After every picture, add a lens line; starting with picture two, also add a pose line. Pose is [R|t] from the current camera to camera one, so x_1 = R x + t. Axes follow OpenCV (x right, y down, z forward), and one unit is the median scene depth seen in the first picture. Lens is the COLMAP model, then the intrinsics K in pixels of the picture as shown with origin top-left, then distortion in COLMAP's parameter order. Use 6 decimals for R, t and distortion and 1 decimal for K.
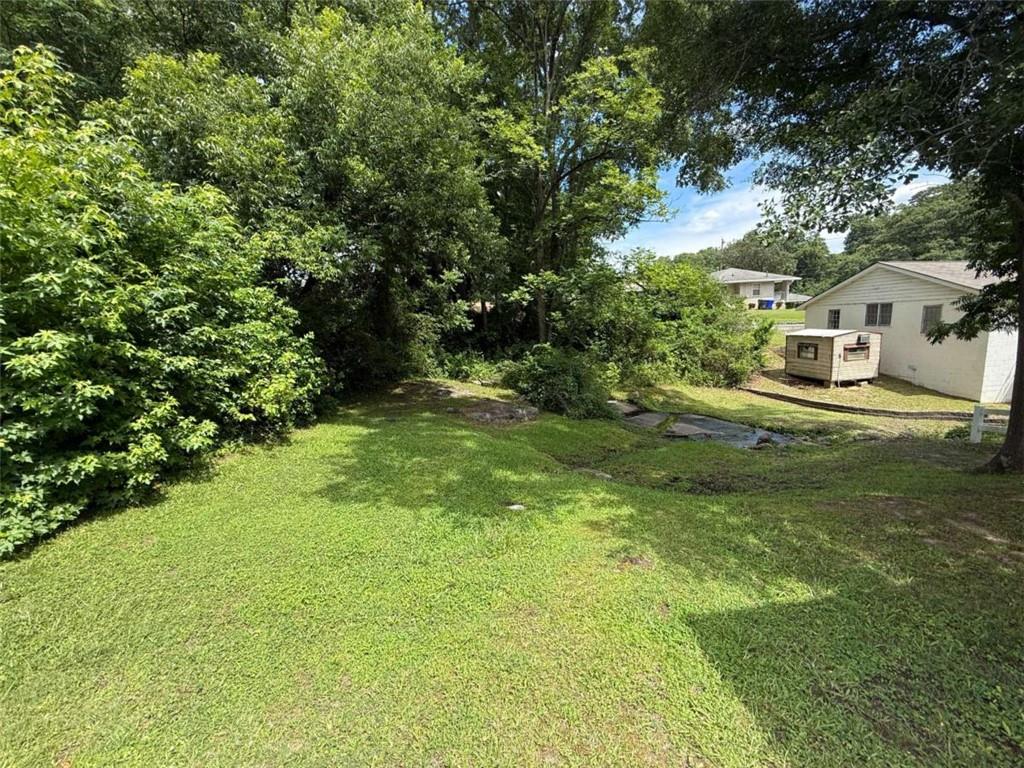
lens RADIAL K [[411.8, 0, 511.8], [0, 411.8, 384.9], [0, 0, 1]] dist [-0.001912, 0.000940]
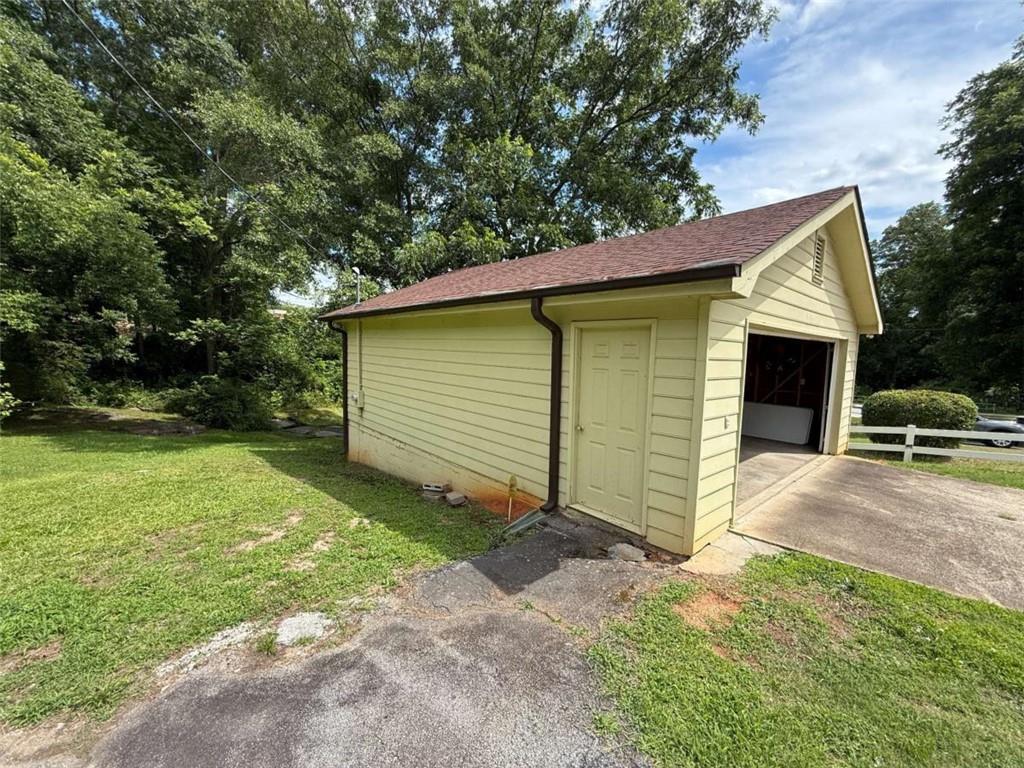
lens RADIAL K [[411.8, 0, 513.0], [0, 411.8, 386.2], [0, 0, 1]] dist [-0.001912, 0.000940]
pose [[0.763965, 0.011068, 0.645163, -0.026626], [0.036903, 0.997467, -0.060811, 0.040052], [-0.644202, 0.070266, 0.761621, -0.507339]]
